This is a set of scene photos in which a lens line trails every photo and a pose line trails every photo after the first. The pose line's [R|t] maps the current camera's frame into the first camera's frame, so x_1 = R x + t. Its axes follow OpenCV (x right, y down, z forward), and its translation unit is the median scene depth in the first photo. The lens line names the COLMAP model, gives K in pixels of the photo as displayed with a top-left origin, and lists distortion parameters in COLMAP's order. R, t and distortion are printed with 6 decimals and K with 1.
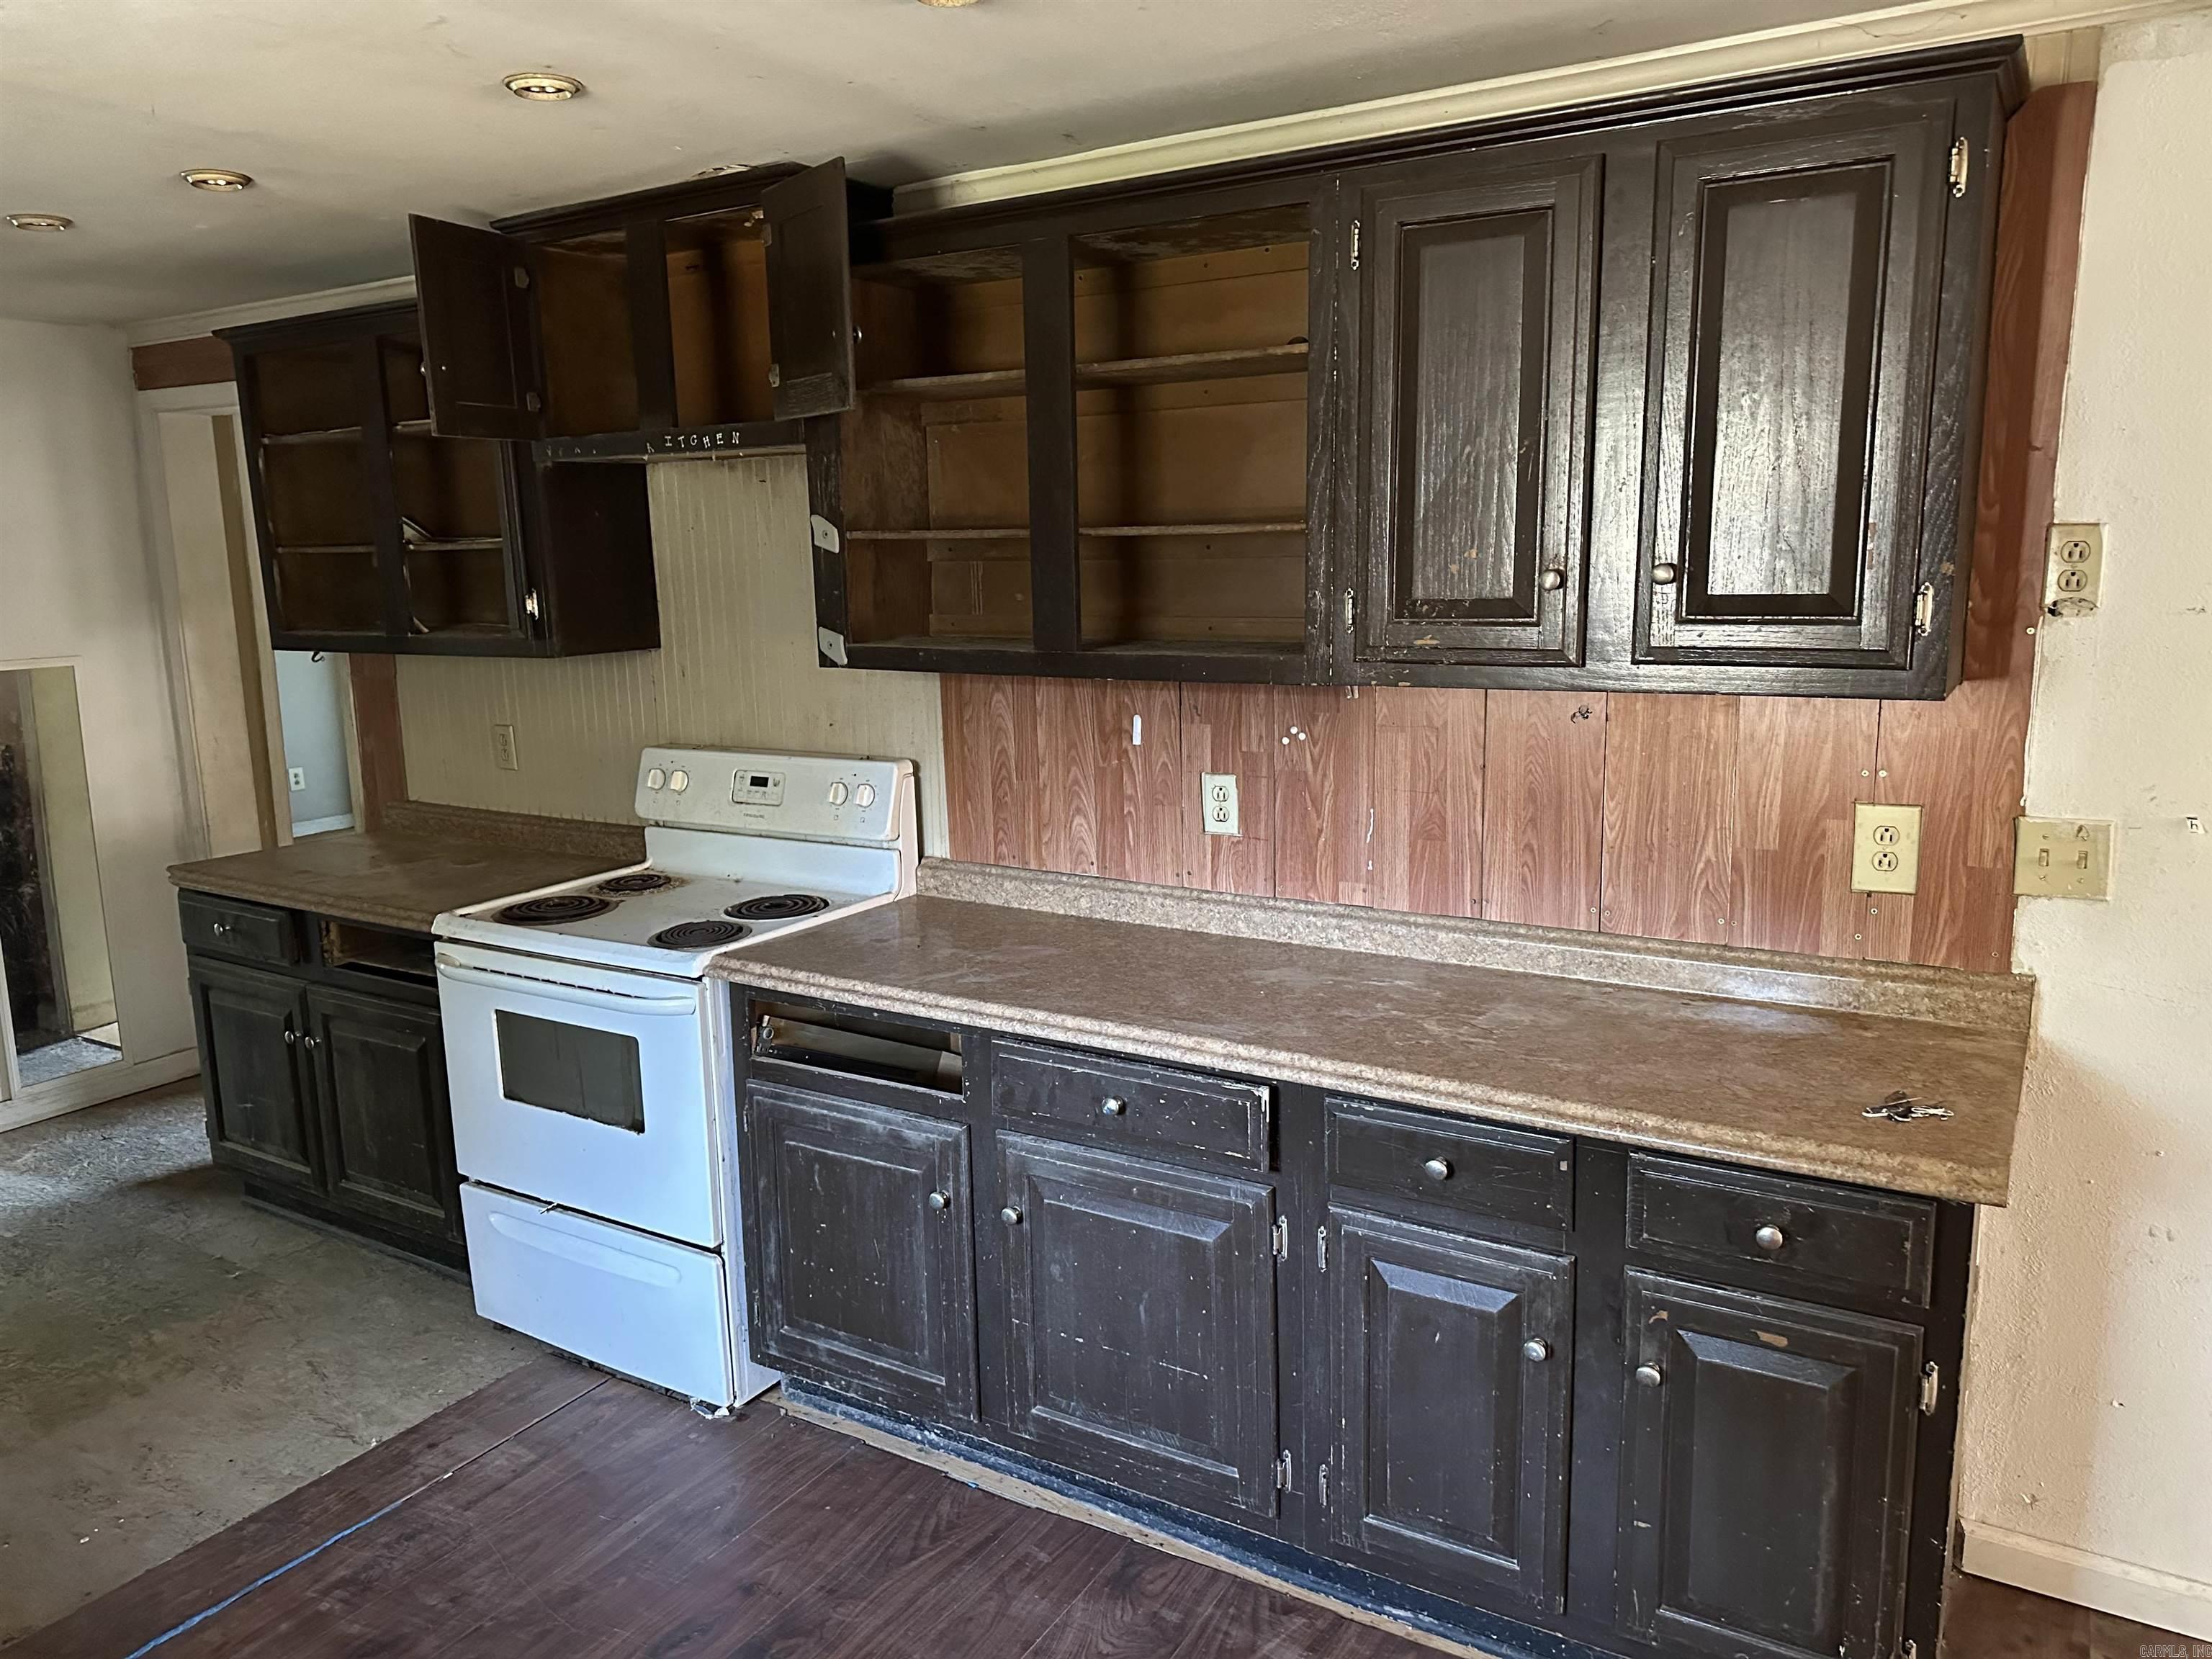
lens RADIAL K [[1532.8, 0, 1105.4], [0, 1532.8, 837.7], [0, 0, 1]] dist [0.098030, -0.127804]
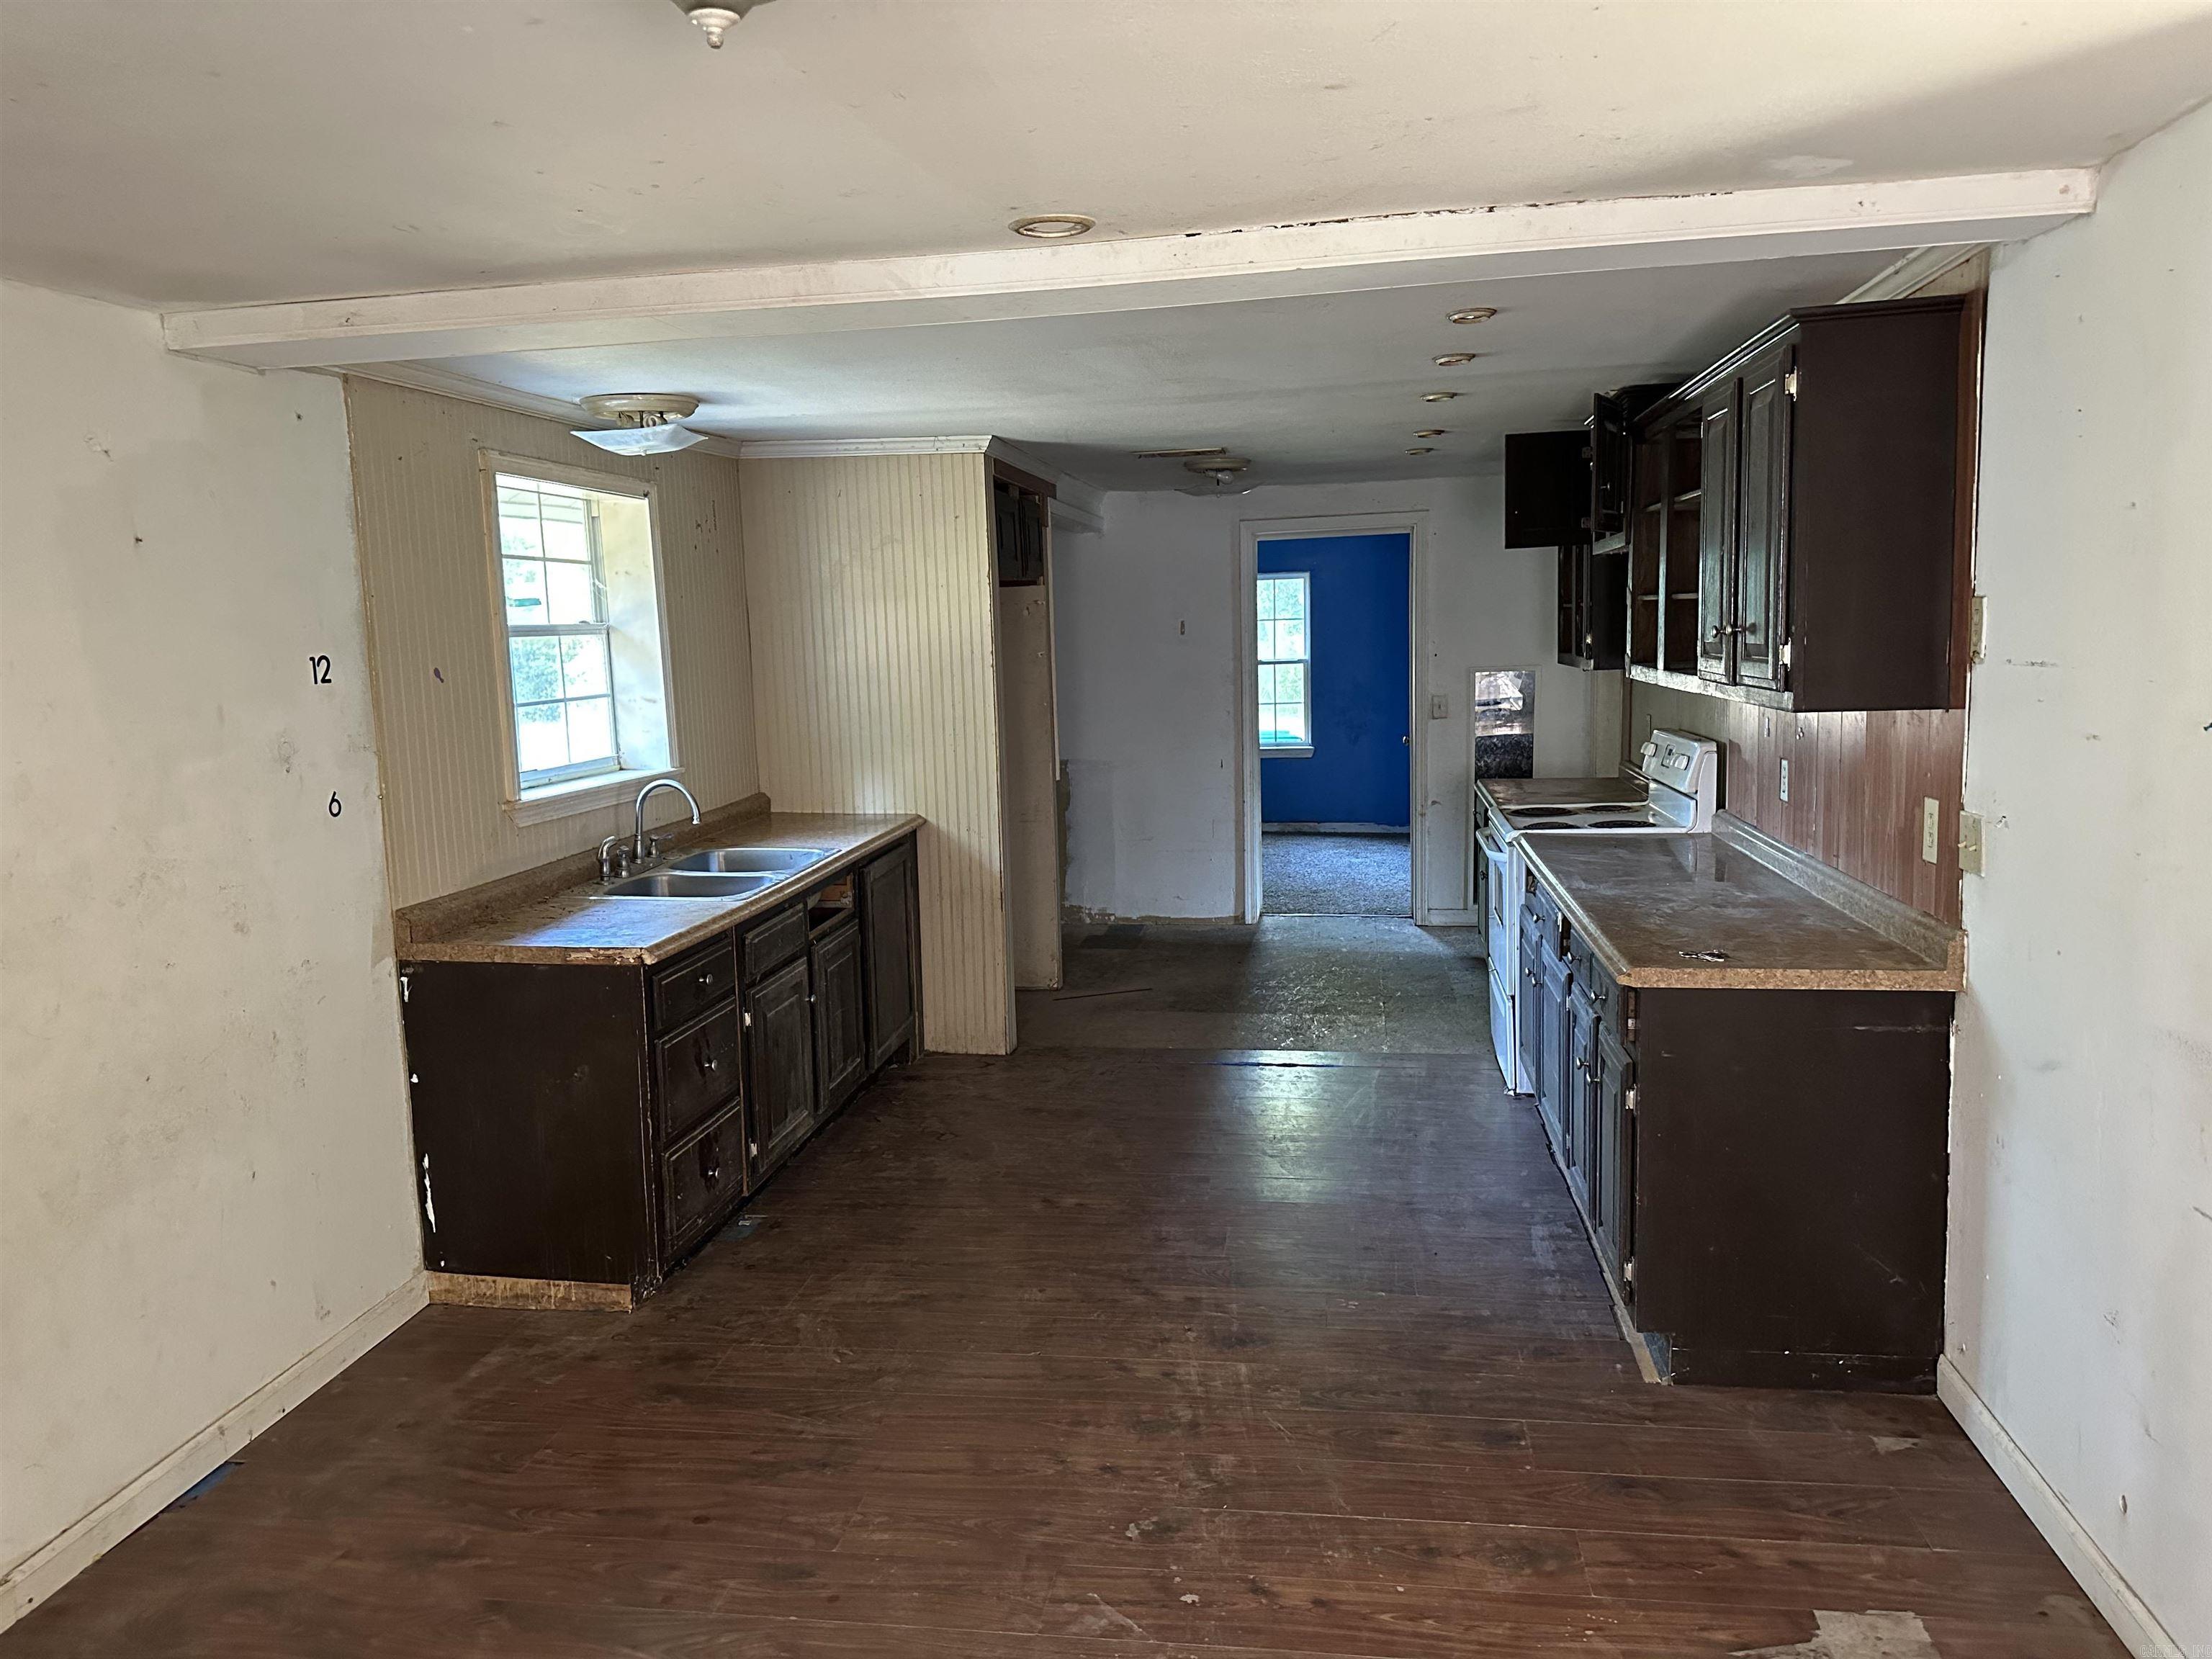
lens RADIAL K [[1532.8, 0, 1105.4], [0, 1532.8, 837.7], [0, 0, 1]] dist [0.098030, -0.127804]
pose [[0.393102, 0.132914, -0.909838, 1.271863], [-0.143320, 0.986260, 0.082156, 0.003122], [0.908256, 0.098103, 0.406751, -0.192891]]
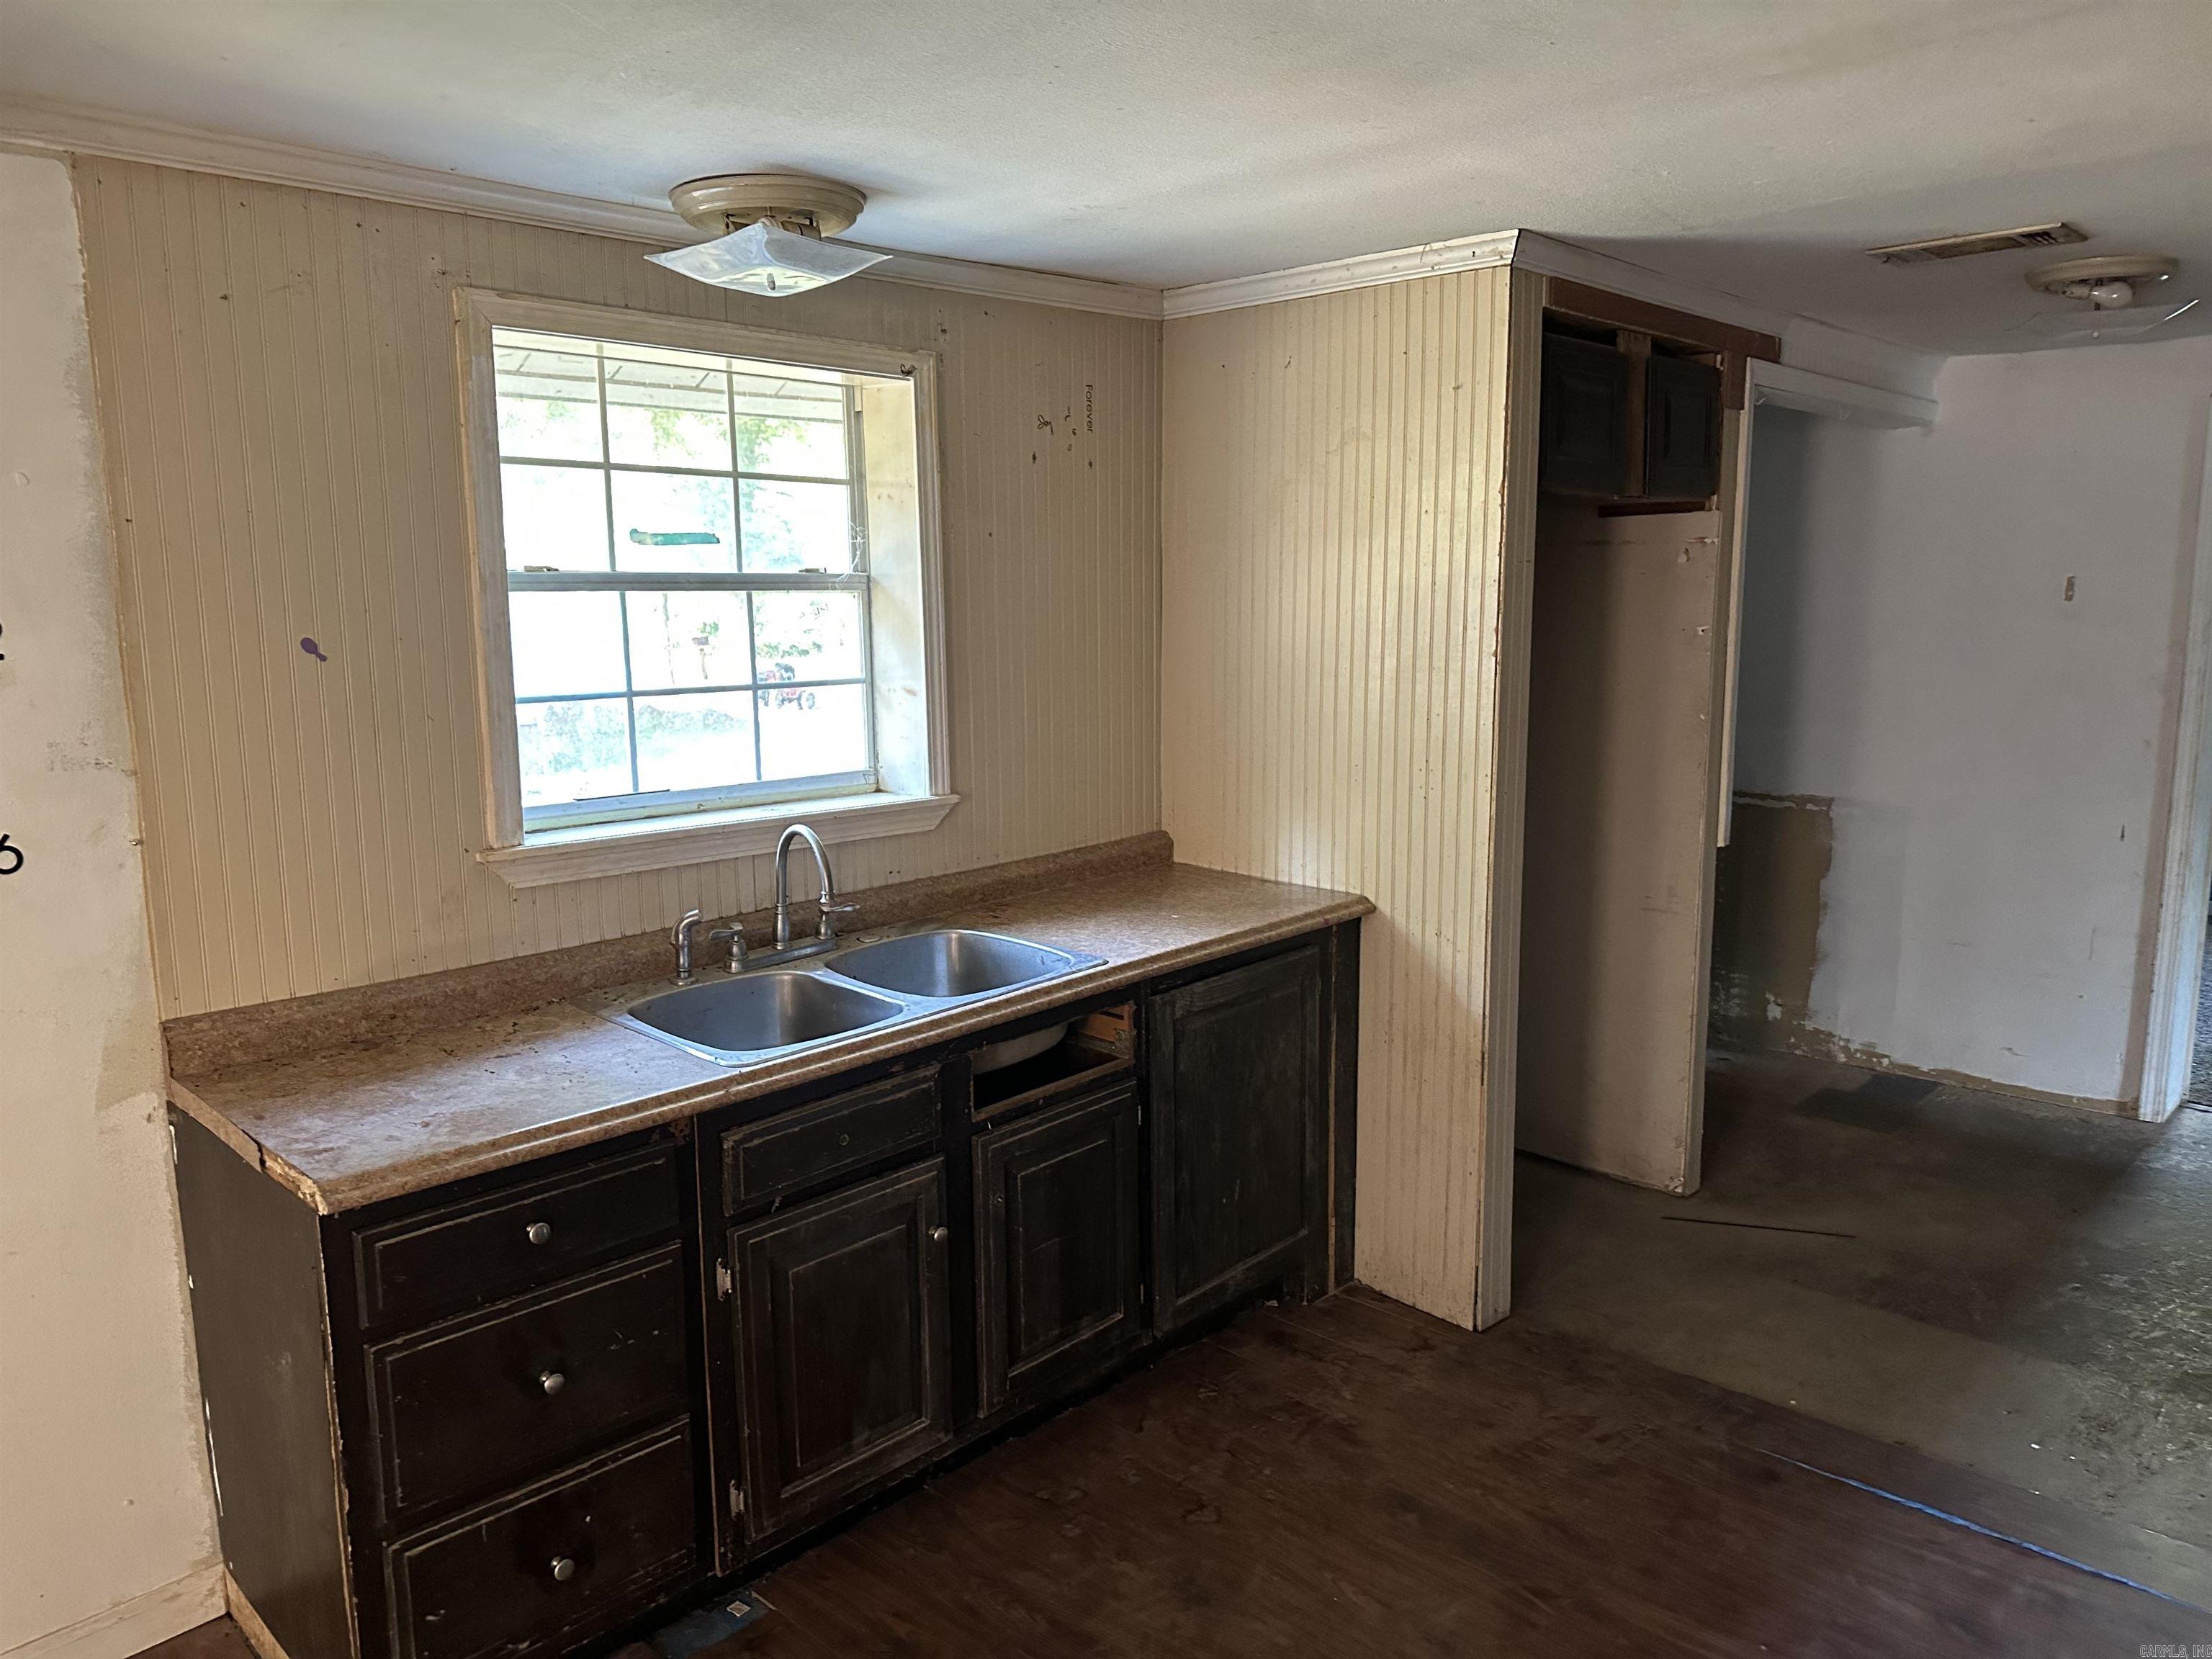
lens RADIAL K [[1532.8, 0, 1105.4], [0, 1532.8, 837.7], [0, 0, 1]] dist [0.098030, -0.127804]
pose [[-0.207790, 0.170505, -0.963199, 0.487504], [-0.160669, 0.965368, 0.205550, -0.093916], [0.964888, 0.197467, -0.173199, 0.446851]]
